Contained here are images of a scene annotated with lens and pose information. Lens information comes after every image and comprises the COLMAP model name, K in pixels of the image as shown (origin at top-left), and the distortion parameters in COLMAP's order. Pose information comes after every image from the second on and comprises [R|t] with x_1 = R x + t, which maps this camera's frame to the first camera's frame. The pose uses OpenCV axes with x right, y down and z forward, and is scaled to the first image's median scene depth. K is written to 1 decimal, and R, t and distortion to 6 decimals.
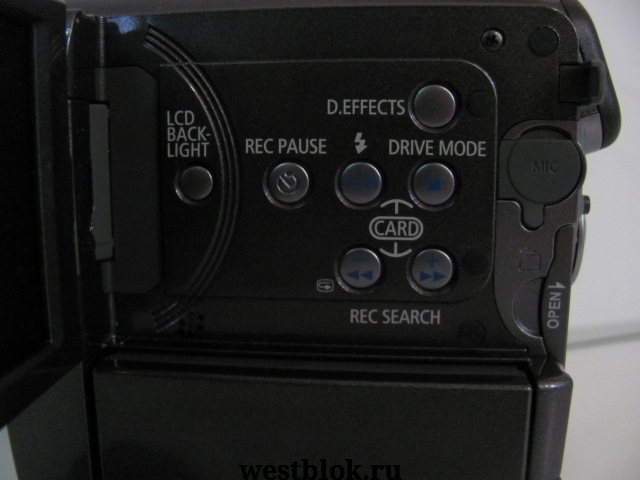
lens RADIAL K [[690.2, 0, 320.0], [0, 690.2, 240.0], [0, 0, 1]] dist [-0.235919, 0.042661]
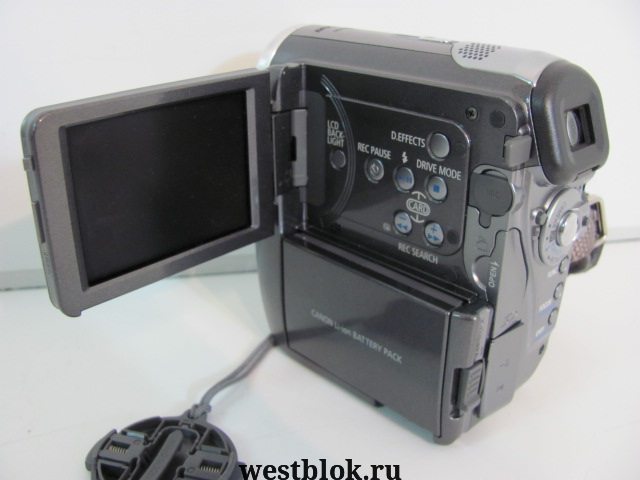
lens RADIAL K [[690.2, 0, 320.0], [0, 690.2, 240.0], [0, 0, 1]] dist [-0.235919, 0.042661]
pose [[0.762667, 0.259365, -0.592511, 1.004541], [-0.097172, 0.951627, 0.291486, -0.434941], [0.639451, -0.164732, 0.750977, -0.532358]]
